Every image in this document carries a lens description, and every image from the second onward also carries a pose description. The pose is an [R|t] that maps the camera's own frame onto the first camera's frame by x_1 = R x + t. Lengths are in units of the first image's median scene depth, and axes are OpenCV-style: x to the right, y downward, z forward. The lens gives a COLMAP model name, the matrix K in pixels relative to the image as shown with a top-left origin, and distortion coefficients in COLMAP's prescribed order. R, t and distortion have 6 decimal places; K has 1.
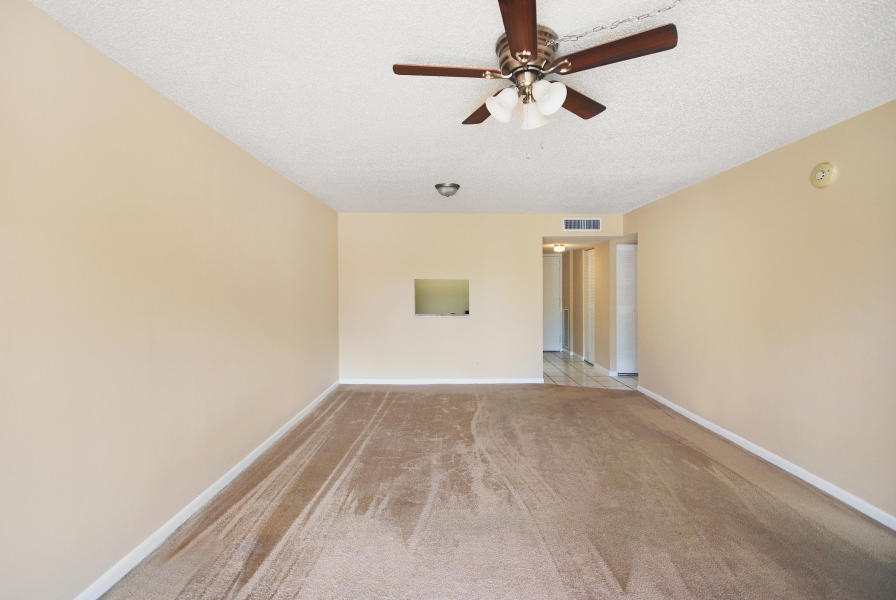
lens RADIAL K [[412.7, 0, 448.8], [0, 412.7, 295.2], [0, 0, 1]] dist [0.003269, 0.000341]
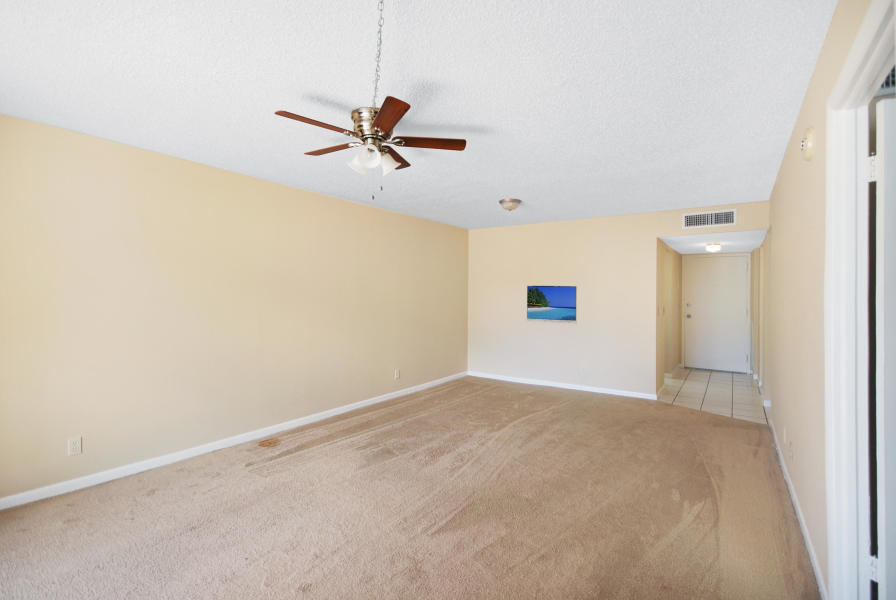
lens RADIAL K [[412.7, 0, 444.1], [0, 412.7, 298.9], [0, 0, 1]] dist [0.003269, 0.000341]
pose [[0.817009, 0.011310, -0.576514, 0.598823], [-0.015213, 0.999882, -0.001943, 0.002771], [0.576424, 0.010358, 0.817085, -0.002595]]
